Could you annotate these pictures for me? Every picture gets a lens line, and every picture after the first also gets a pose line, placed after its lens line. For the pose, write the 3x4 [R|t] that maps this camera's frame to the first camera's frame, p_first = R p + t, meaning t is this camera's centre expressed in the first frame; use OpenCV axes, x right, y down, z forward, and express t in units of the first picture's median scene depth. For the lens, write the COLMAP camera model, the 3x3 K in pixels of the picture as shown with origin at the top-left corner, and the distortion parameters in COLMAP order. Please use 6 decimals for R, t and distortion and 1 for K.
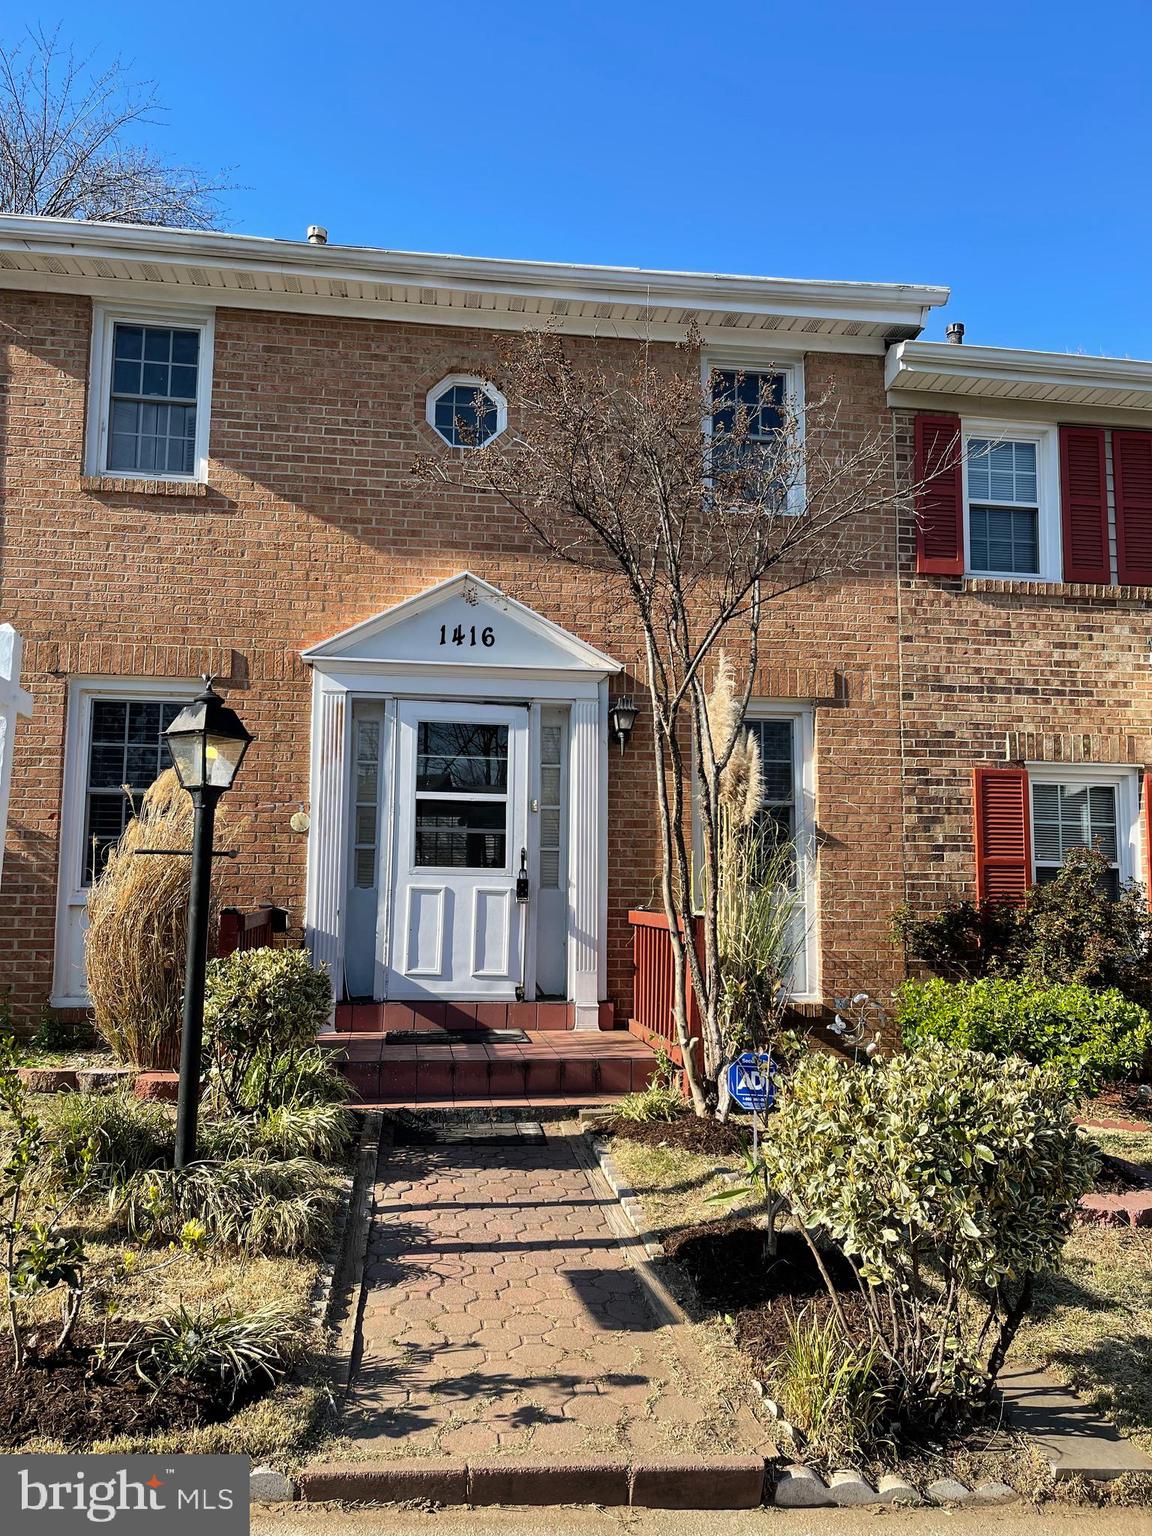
lens RADIAL K [[1163.4, 0, 568.2], [0, 1163.4, 761.6], [0, 0, 1]] dist [0.060980, -0.087901]
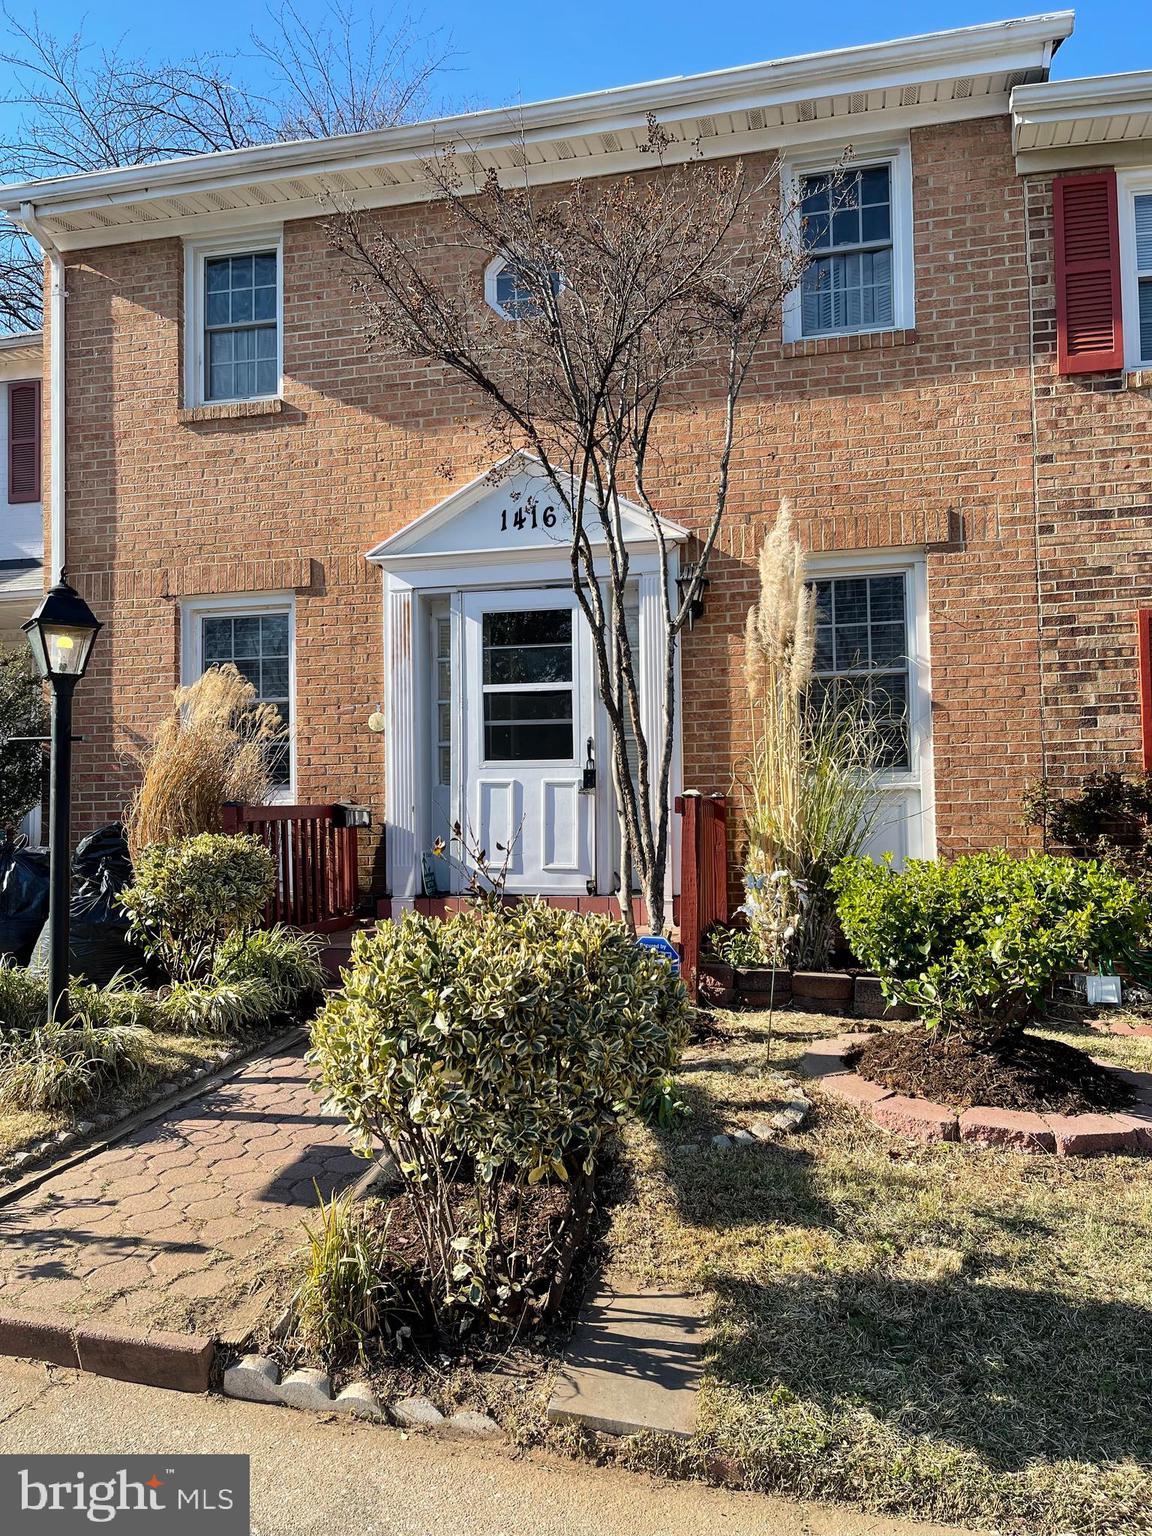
lens RADIAL K [[1163.4, 0, 576.7], [0, 1163.4, 765.9], [0, 0, 1]] dist [0.060980, -0.087901]
pose [[0.931856, -0.043429, -0.360219, 0.293053], [0.067764, 0.996173, 0.055199, 0.045018], [0.356443, -0.075848, 0.931233, 0.109497]]
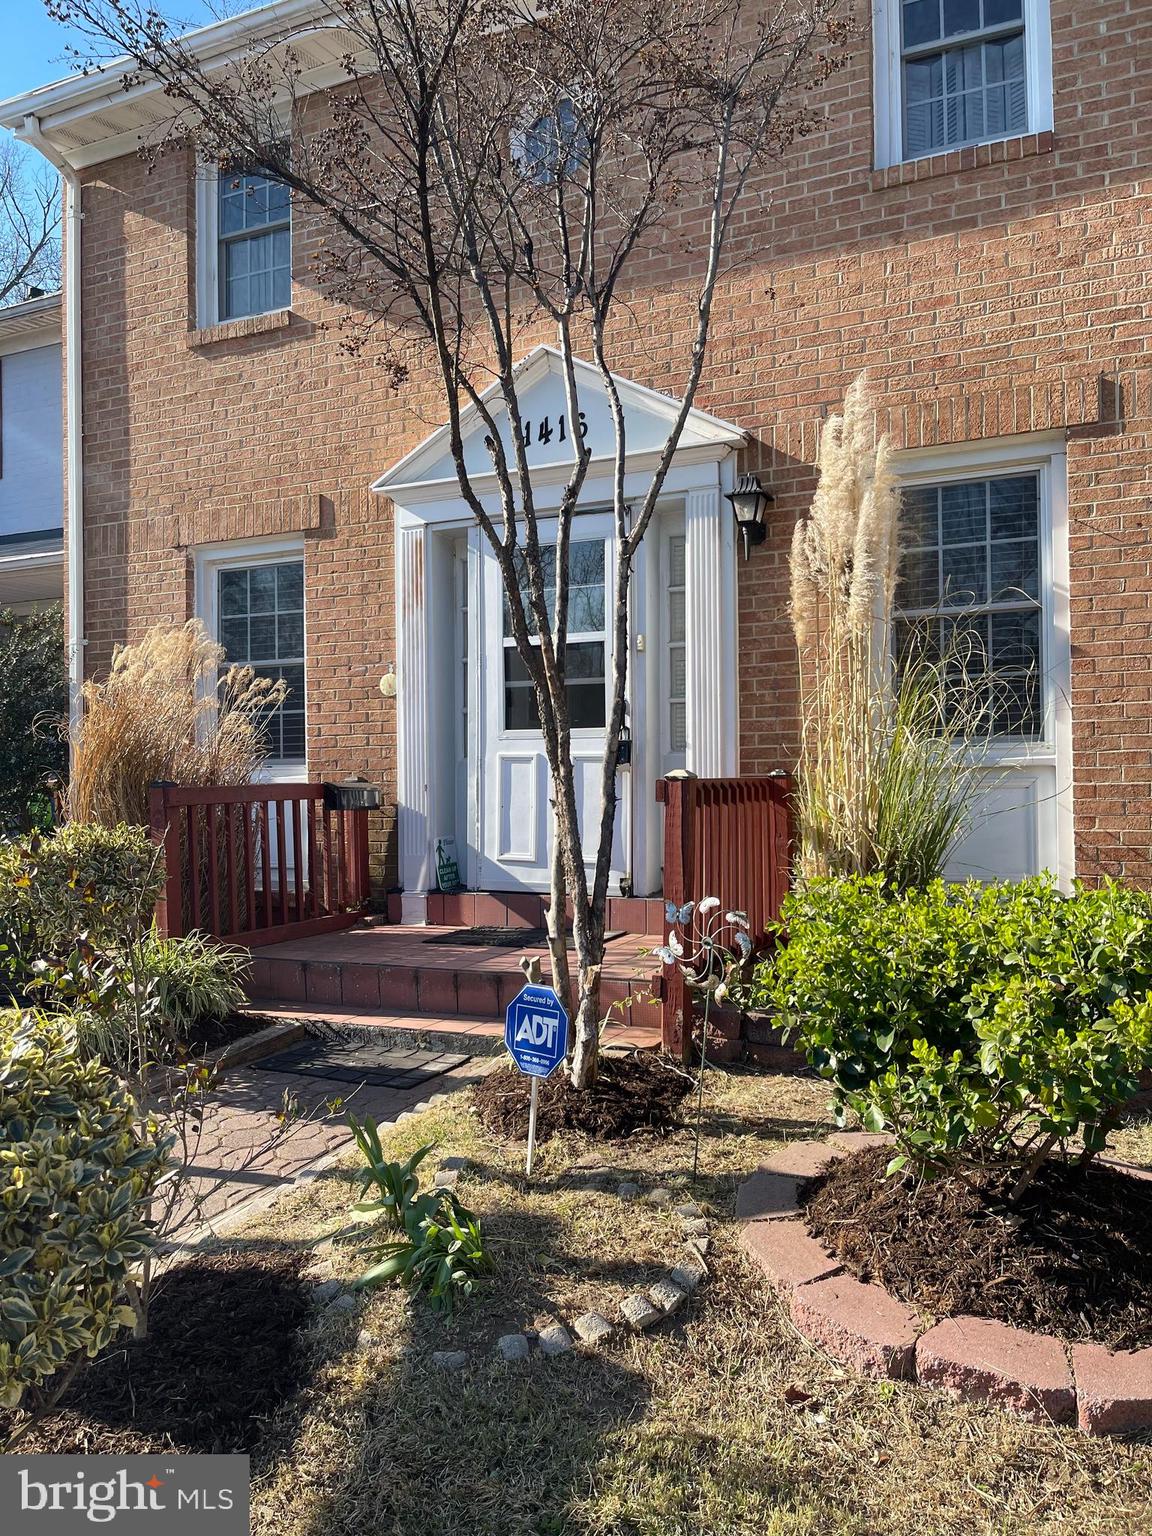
lens RADIAL K [[1163.4, 0, 580.1], [0, 1163.4, 770.8], [0, 0, 1]] dist [0.060980, -0.087901]
pose [[0.836305, -0.030020, -0.547443, 0.353240], [0.083945, 0.993738, 0.073745, 0.062343], [0.541801, -0.107628, 0.833588, 0.345161]]
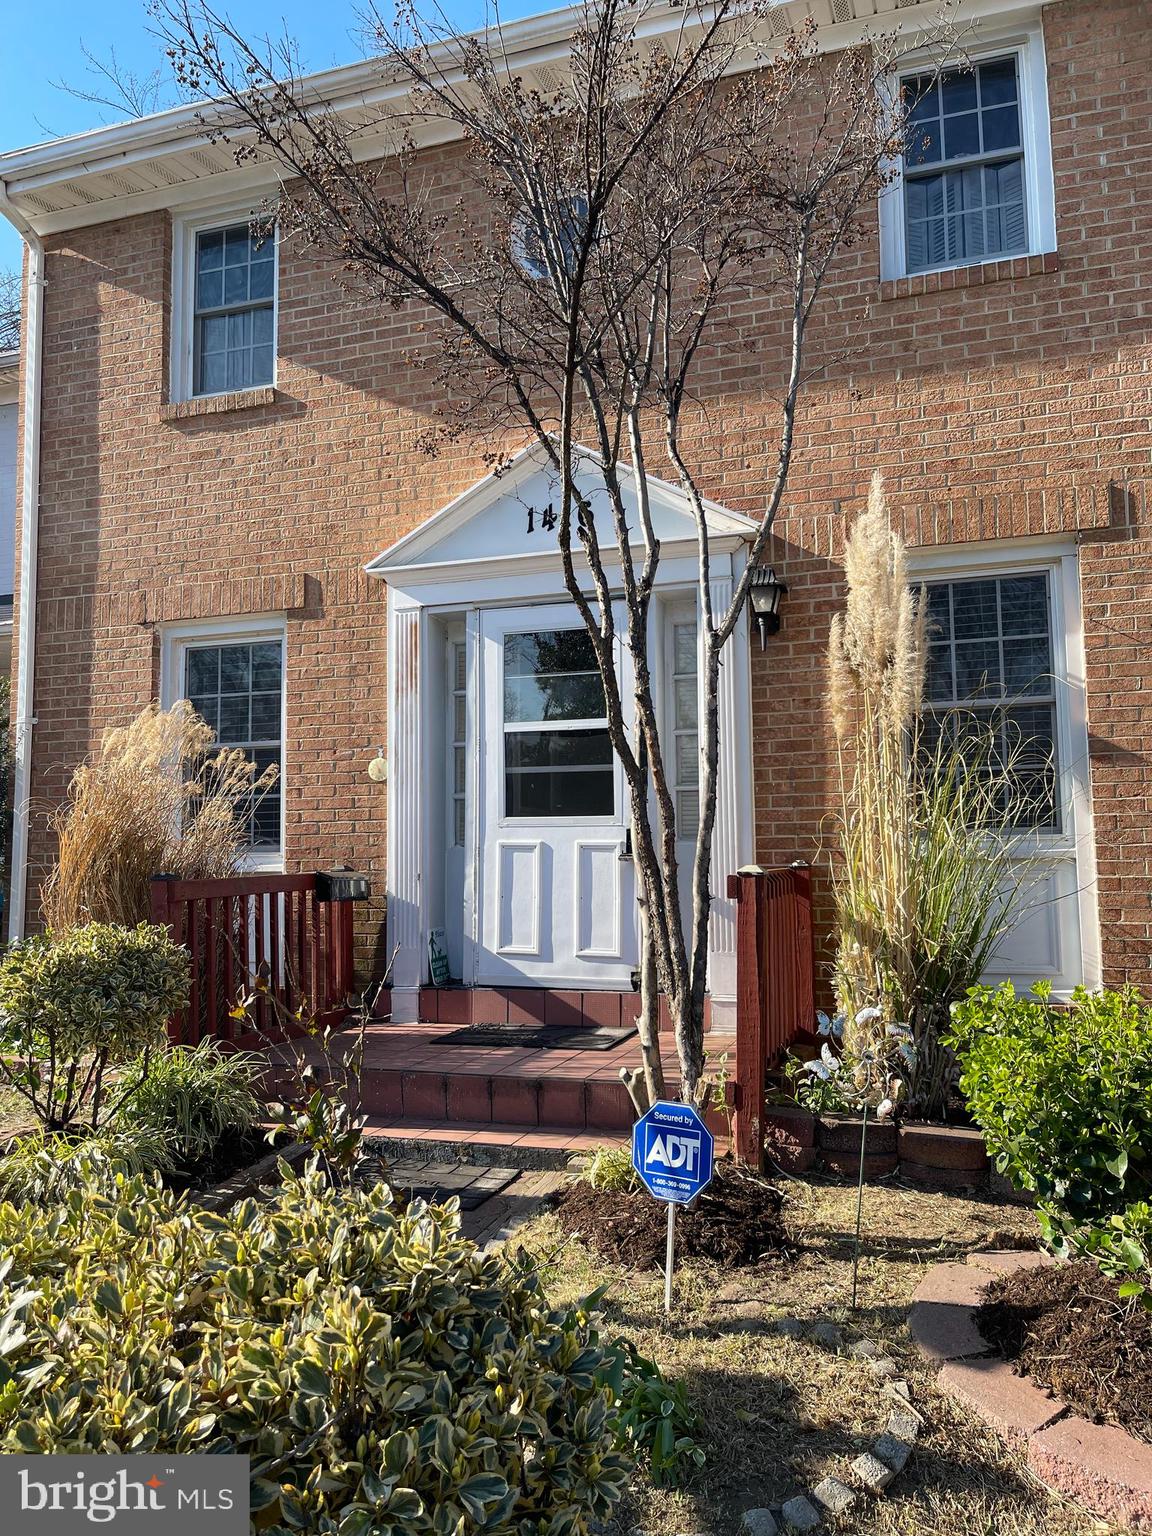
lens RADIAL K [[1163.4, 0, 566.1], [0, 1163.4, 762.5], [0, 0, 1]] dist [0.060980, -0.087901]
pose [[0.888734, -0.061525, -0.454276, 0.263451], [0.074661, 0.997148, 0.011017, 0.046857], [0.452303, -0.043708, 0.890793, 0.314391]]
